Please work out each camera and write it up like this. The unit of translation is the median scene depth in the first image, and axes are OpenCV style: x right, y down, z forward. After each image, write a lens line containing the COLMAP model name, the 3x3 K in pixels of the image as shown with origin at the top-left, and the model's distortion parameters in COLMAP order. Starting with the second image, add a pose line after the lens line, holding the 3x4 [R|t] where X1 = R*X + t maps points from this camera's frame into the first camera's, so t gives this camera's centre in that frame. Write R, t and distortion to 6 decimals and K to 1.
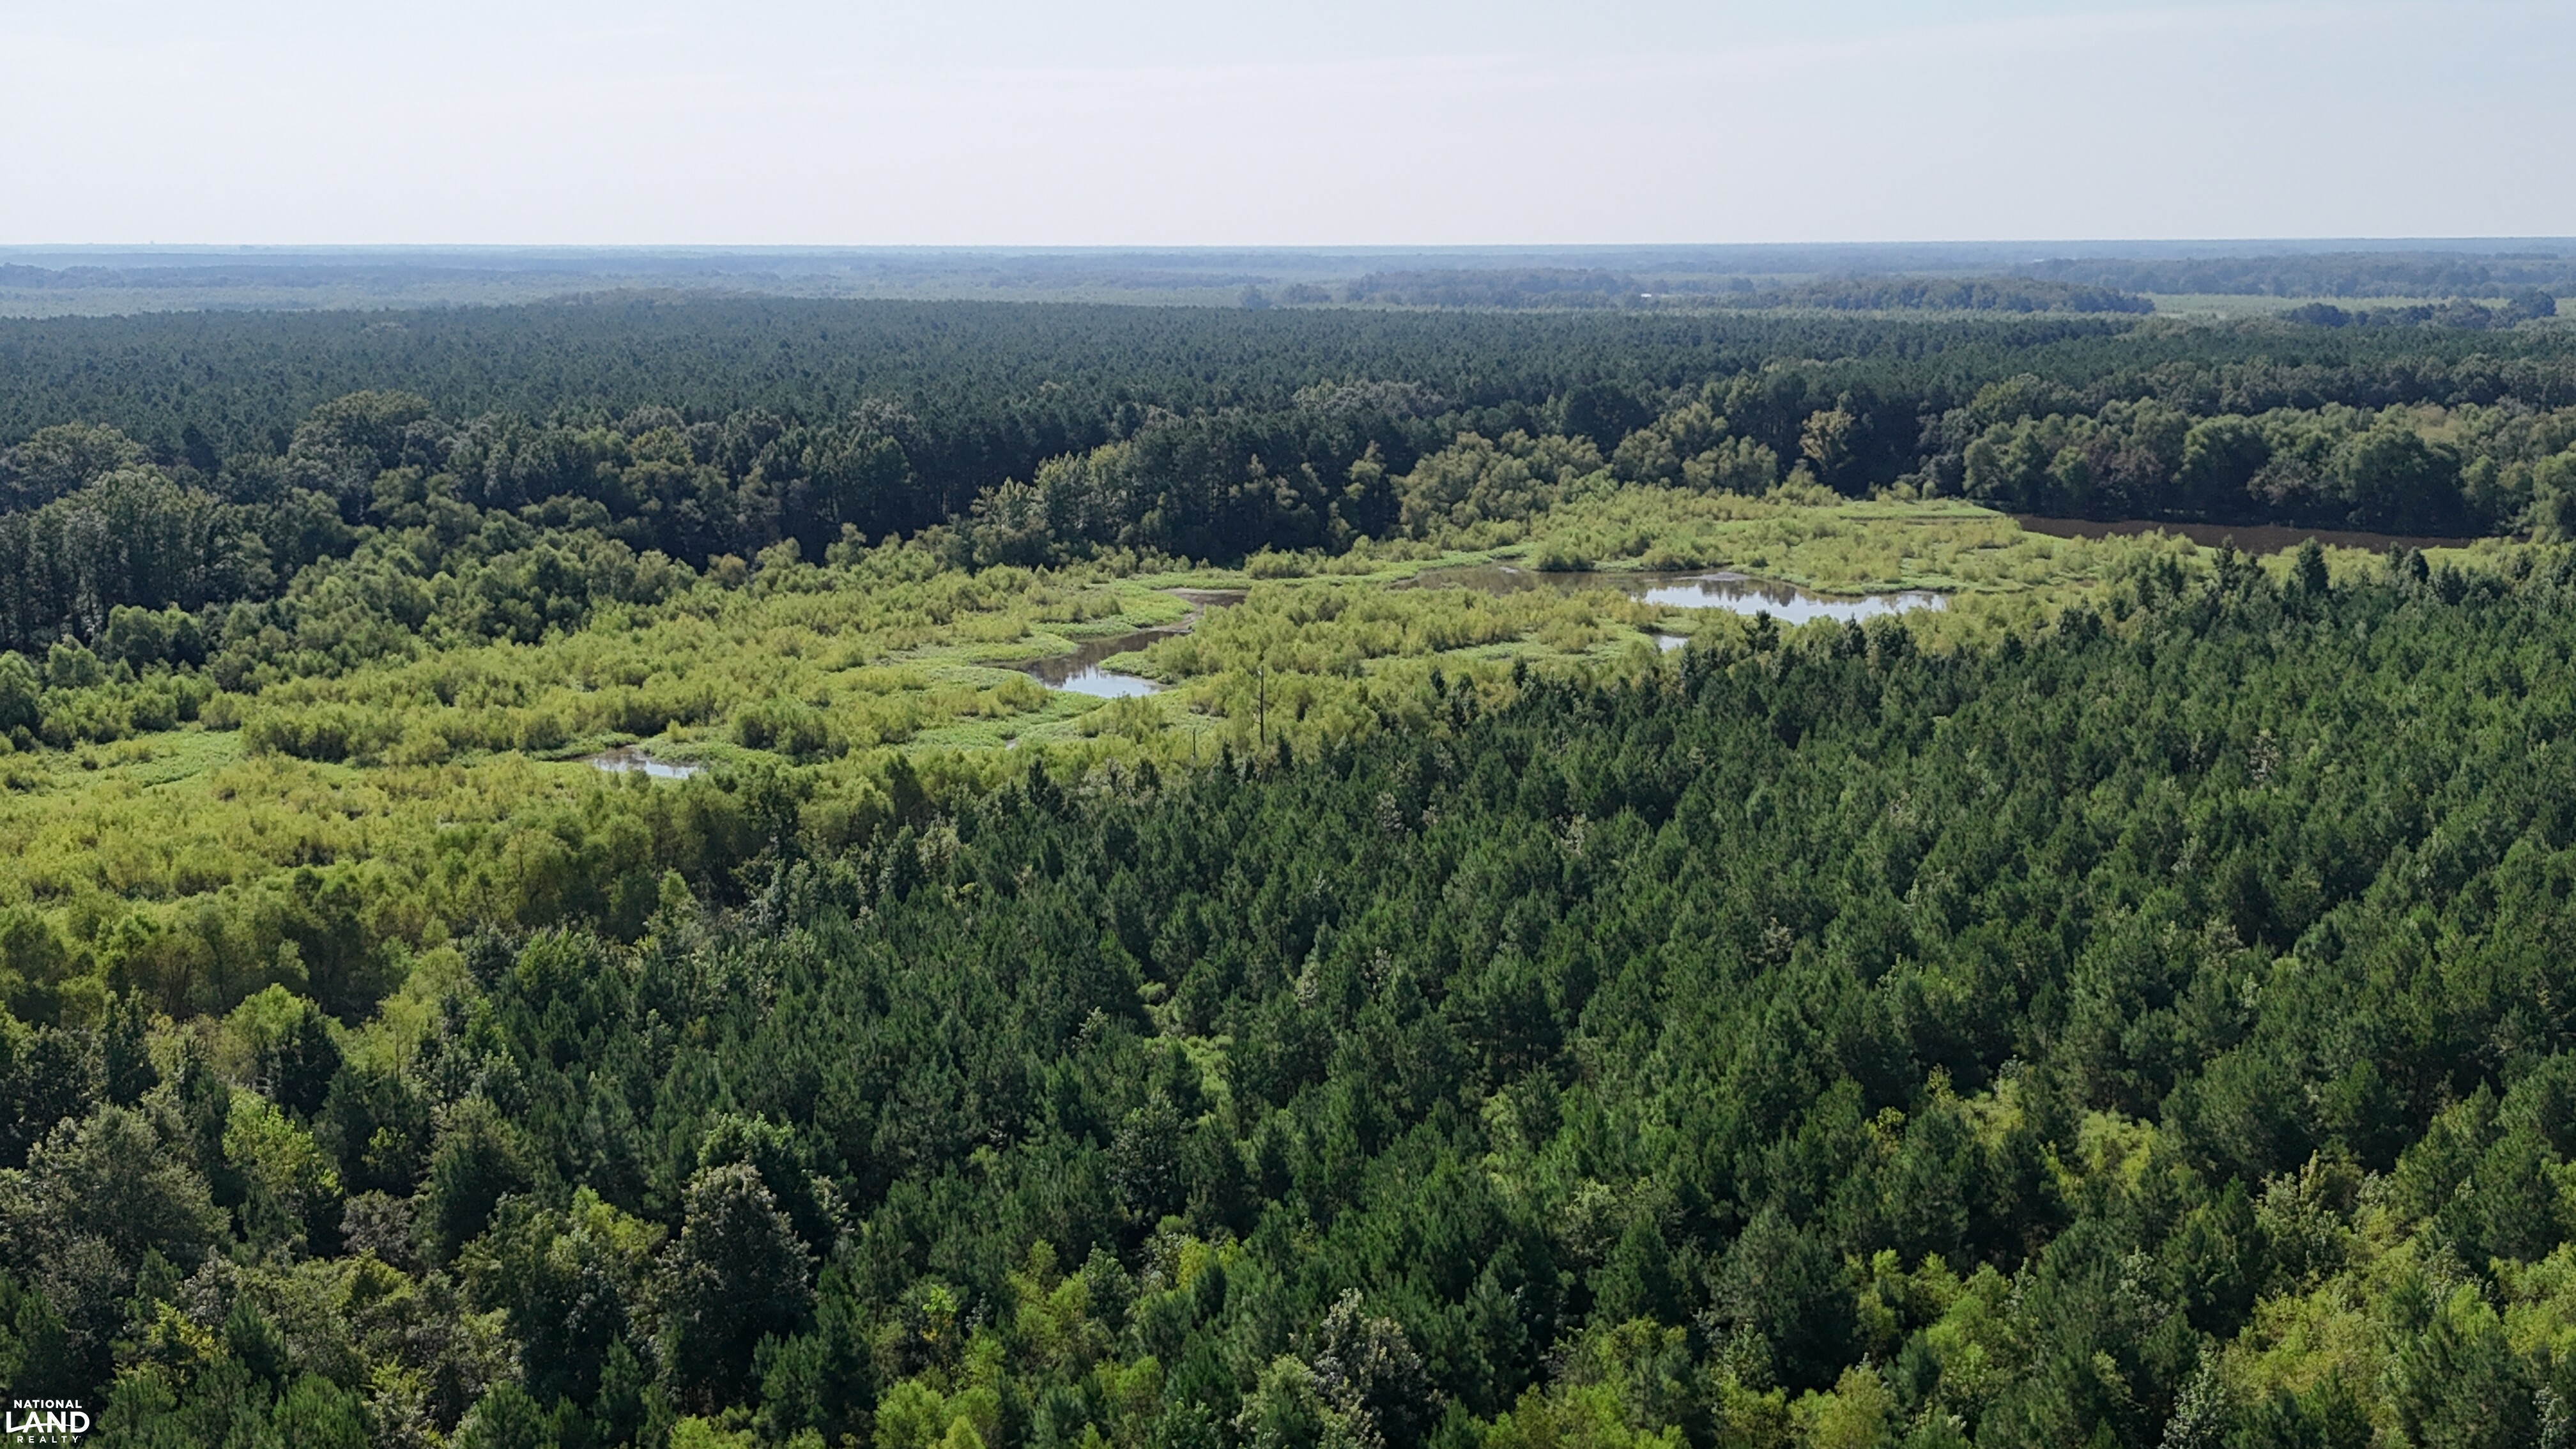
lens RADIAL K [[1817.2, 0, 1287.0], [0, 1817.2, 712.9], [0, 0, 1]] dist [0.003008, -0.016575]
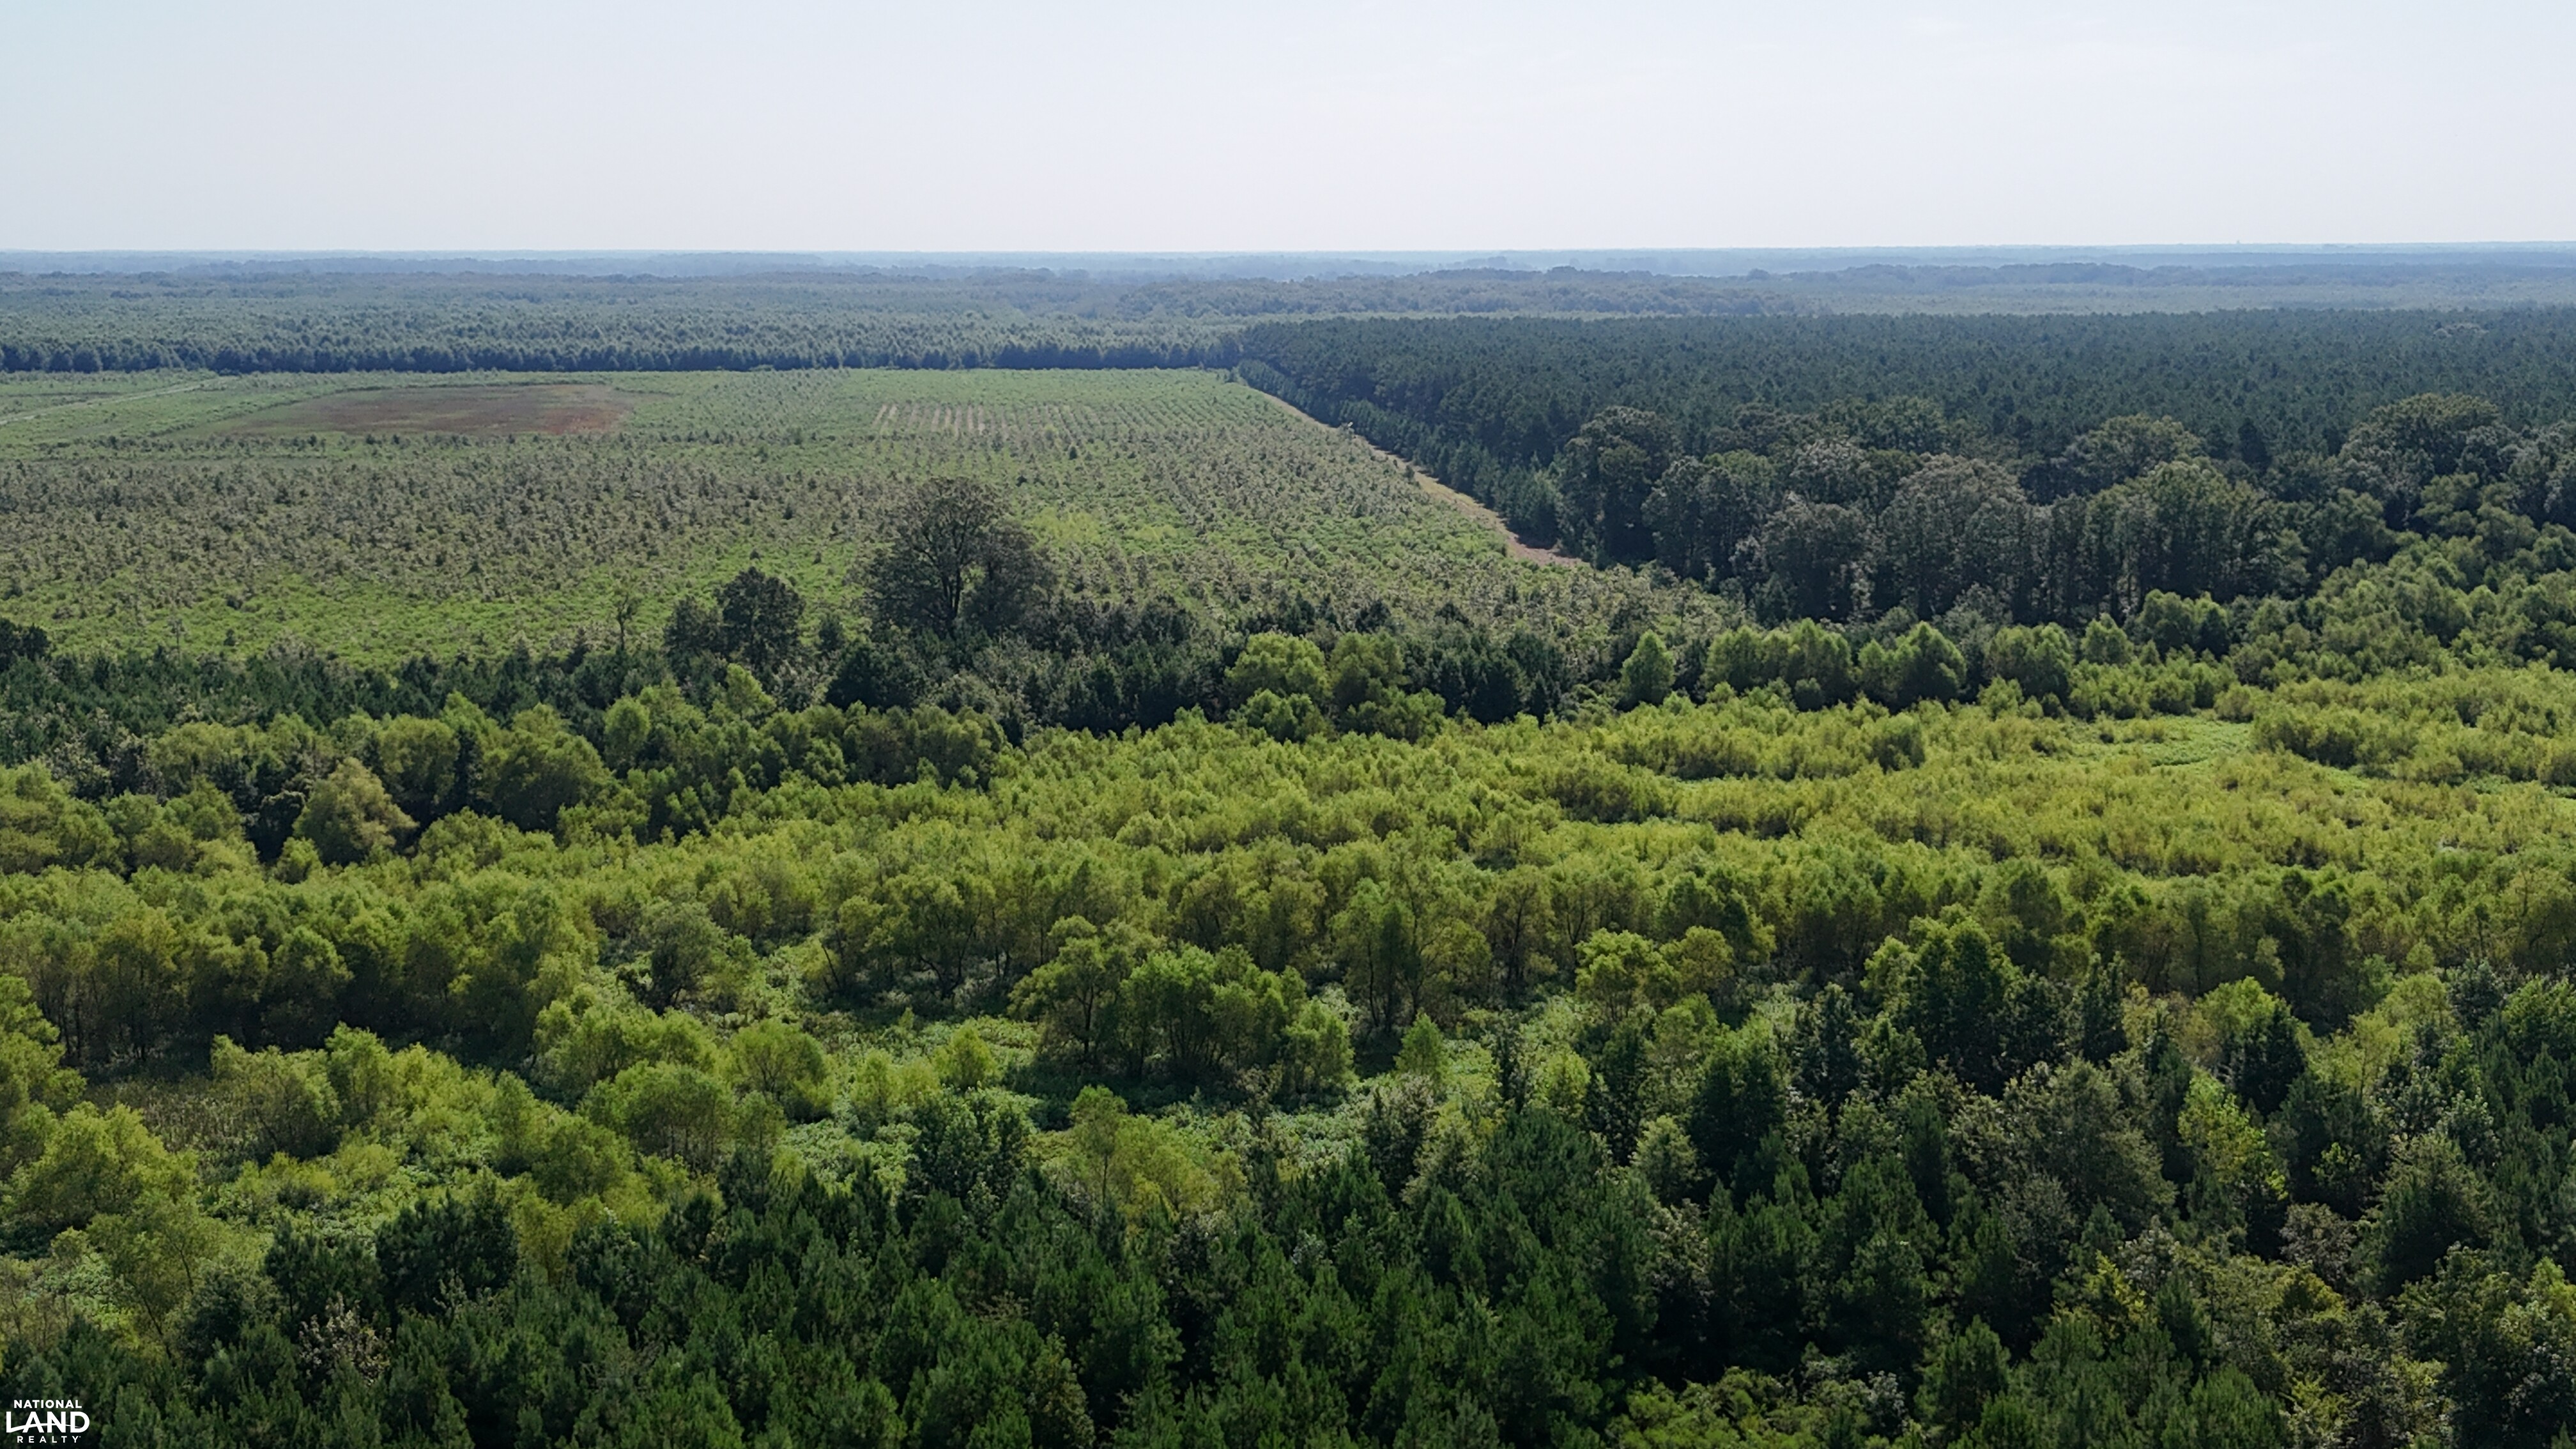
lens RADIAL K [[1817.2, 0, 1288.6], [0, 1817.2, 730.7], [0, 0, 1]] dist [0.003008, -0.016575]
pose [[0.814294, 0.134035, -0.564765, -0.378541], [-0.133890, 0.990109, 0.041935, 0.036924], [0.564800, 0.041469, 0.824185, -0.118708]]
